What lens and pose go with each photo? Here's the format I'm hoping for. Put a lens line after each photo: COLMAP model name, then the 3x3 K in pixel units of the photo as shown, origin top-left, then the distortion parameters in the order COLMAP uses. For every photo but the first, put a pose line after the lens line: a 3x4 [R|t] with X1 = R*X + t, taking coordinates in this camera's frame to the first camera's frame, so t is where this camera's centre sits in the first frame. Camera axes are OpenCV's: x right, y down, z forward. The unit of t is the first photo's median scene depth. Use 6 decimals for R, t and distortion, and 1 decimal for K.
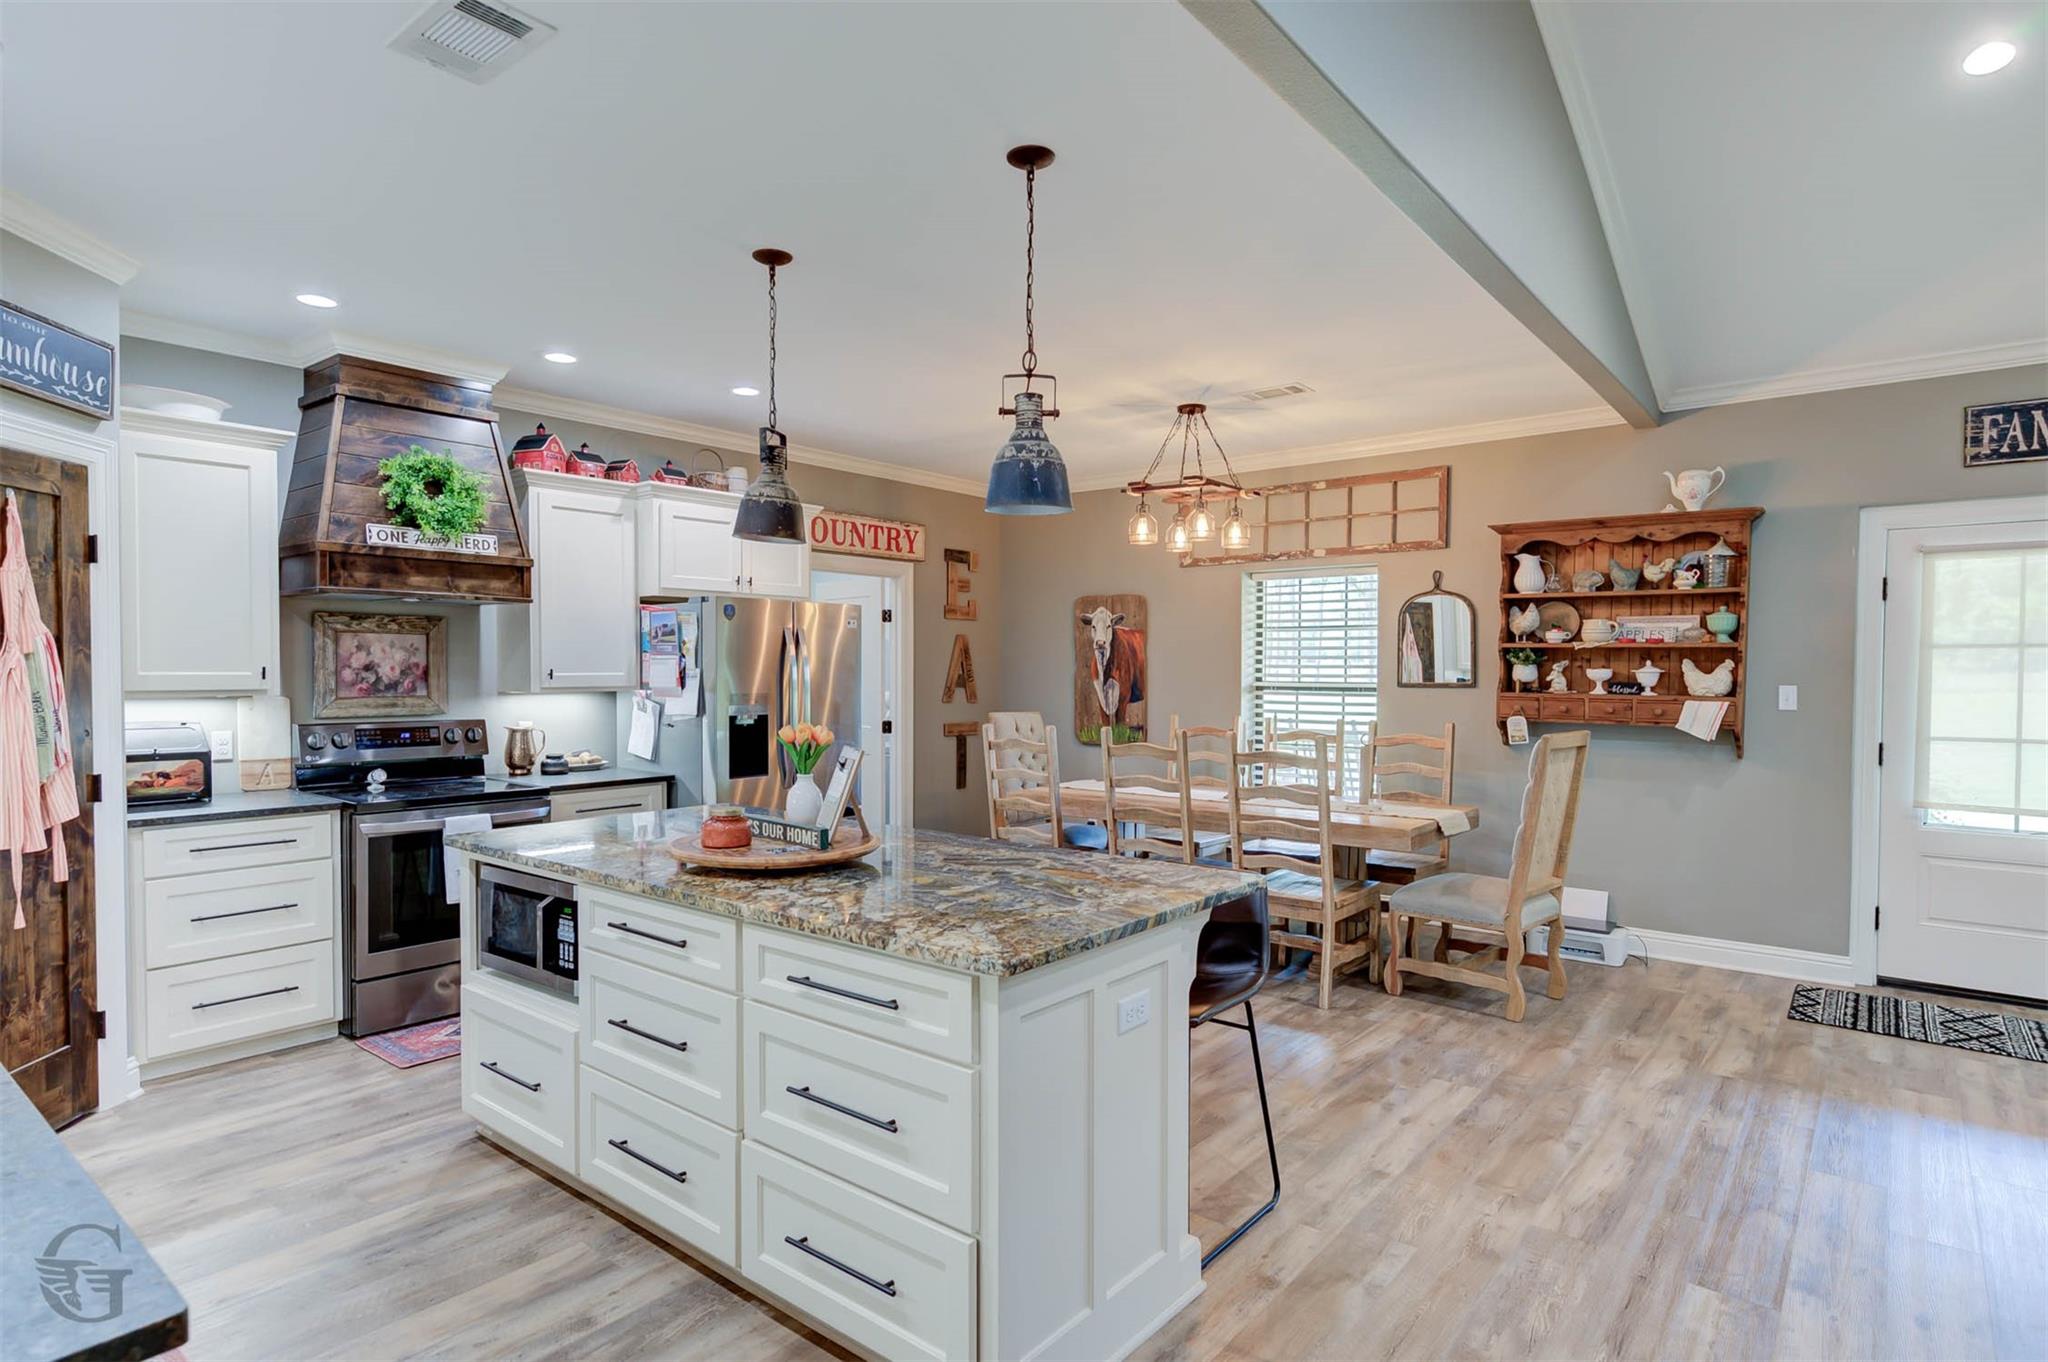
lens RADIAL K [[1088.3, 0, 1026.0], [0, 1088.3, 685.0], [0, 0, 1]] dist [0.000744, -0.000229]
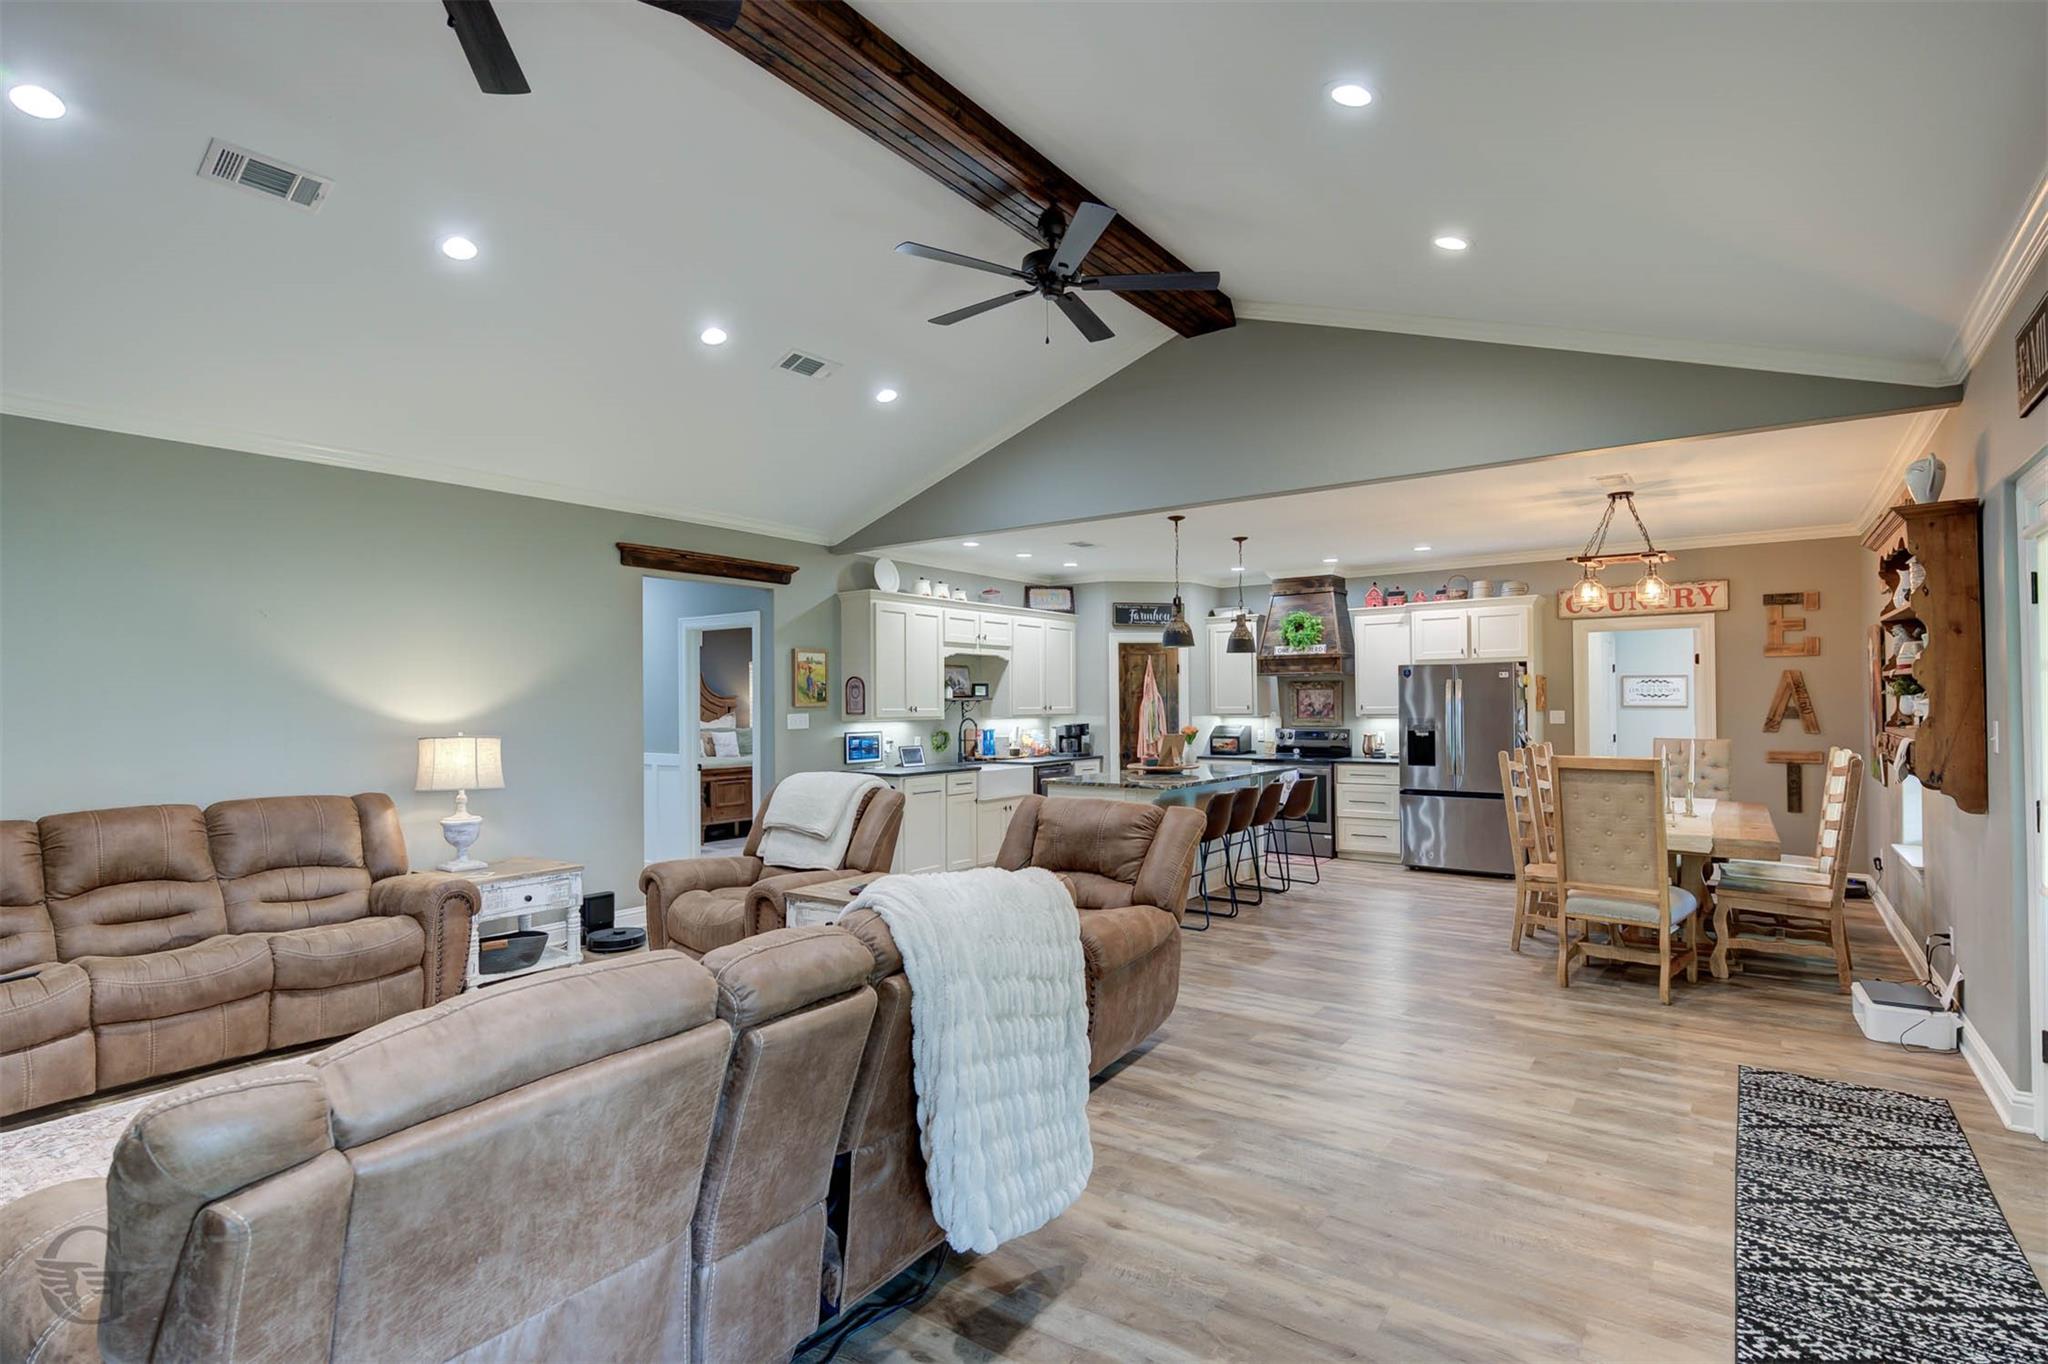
lens RADIAL K [[994.1, 0, 1027.6], [0, 994.1, 689.7], [0, 0, 1]] dist [-0.000261, 0.000033]
pose [[0.047163, -0.018274, -0.998720, 1.382070], [-0.007184, 0.999801, -0.018633, -0.004466], [0.998861, 0.008054, 0.047023, 0.292616]]
